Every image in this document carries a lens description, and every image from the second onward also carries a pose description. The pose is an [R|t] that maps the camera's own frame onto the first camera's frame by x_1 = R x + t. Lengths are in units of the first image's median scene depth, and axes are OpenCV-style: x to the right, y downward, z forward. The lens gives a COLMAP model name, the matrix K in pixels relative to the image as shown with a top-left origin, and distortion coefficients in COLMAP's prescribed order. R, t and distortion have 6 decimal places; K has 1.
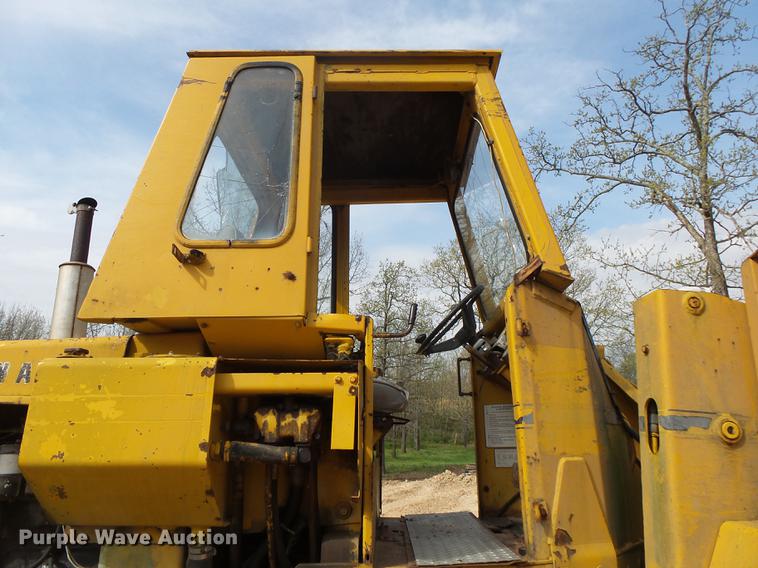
lens RADIAL K [[532.2, 0, 379.0], [0, 532.2, 284.0], [0, 0, 1]] dist [-0.010746, -0.003734]
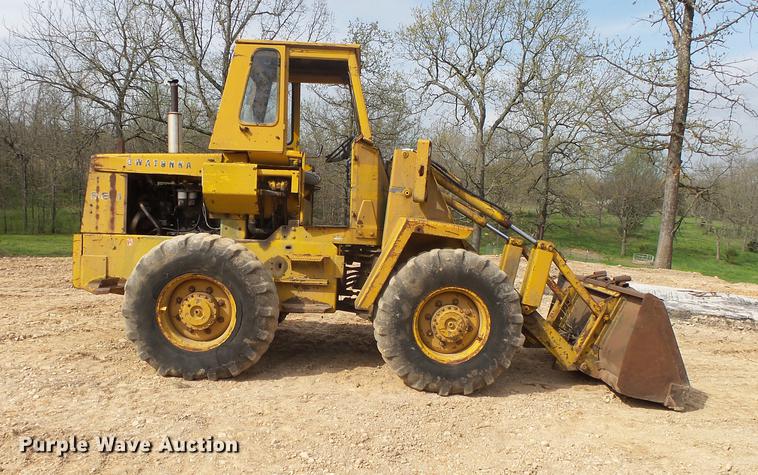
lens RADIAL K [[648.7, 0, 378.7], [0, 648.7, 280.0], [0, 0, 1]] dist [-0.014777, -0.003984]
pose [[0.997903, 0.037245, 0.052929, 0.246086], [-0.053514, 0.934793, 0.351140, -0.596408], [-0.036400, -0.353236, 0.934826, -2.821522]]
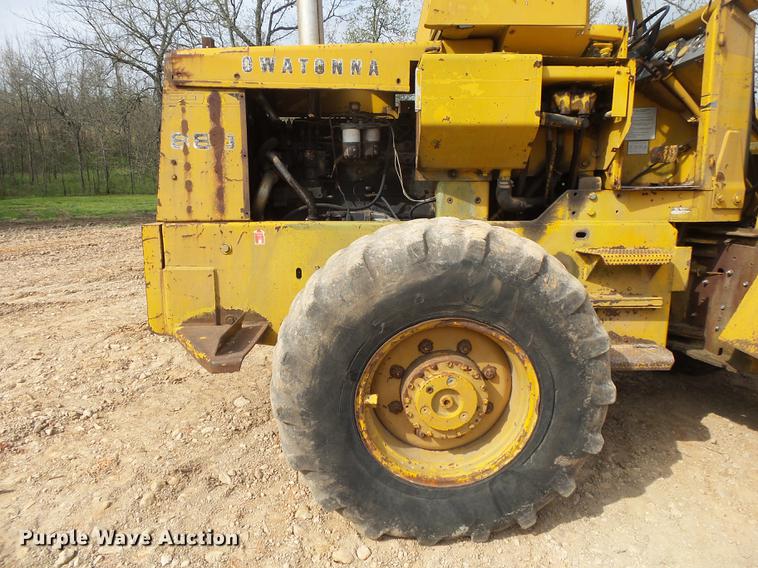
lens RADIAL K [[529.1, 0, 379.0], [0, 529.1, 284.0], [0, 0, 1]] dist [0.006508, -0.021813]
pose [[0.998710, -0.007325, 0.050255, -0.763640], [-0.016653, 0.887604, 0.460306, 0.031258], [-0.047978, -0.460548, 0.886337, -0.536533]]
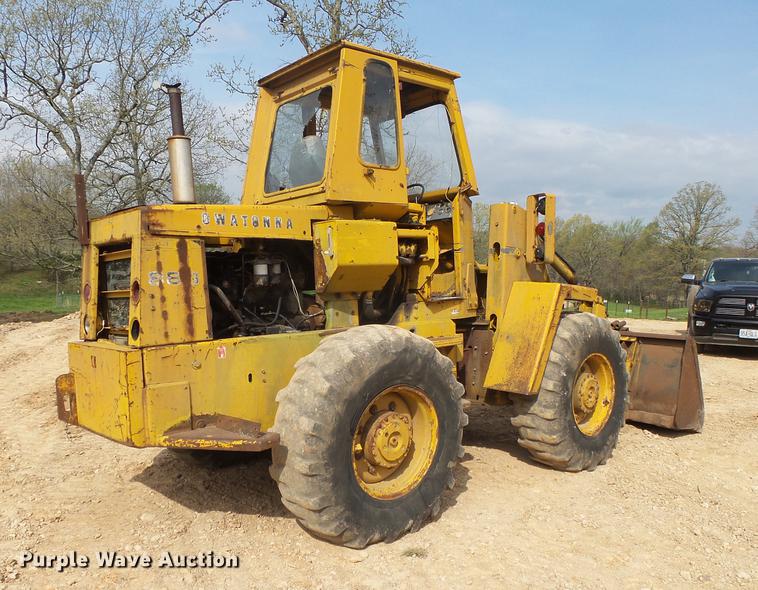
lens RADIAL K [[657.0, 0, 399.9], [0, 657.0, 328.2], [0, 0, 1]] dist [-0.006428, 0.008424]
pose [[0.728184, -0.072771, 0.681508, -2.154498], [-0.170697, 0.943759, 0.283162, -0.235410], [-0.663785, -0.322526, 0.674808, -1.084953]]
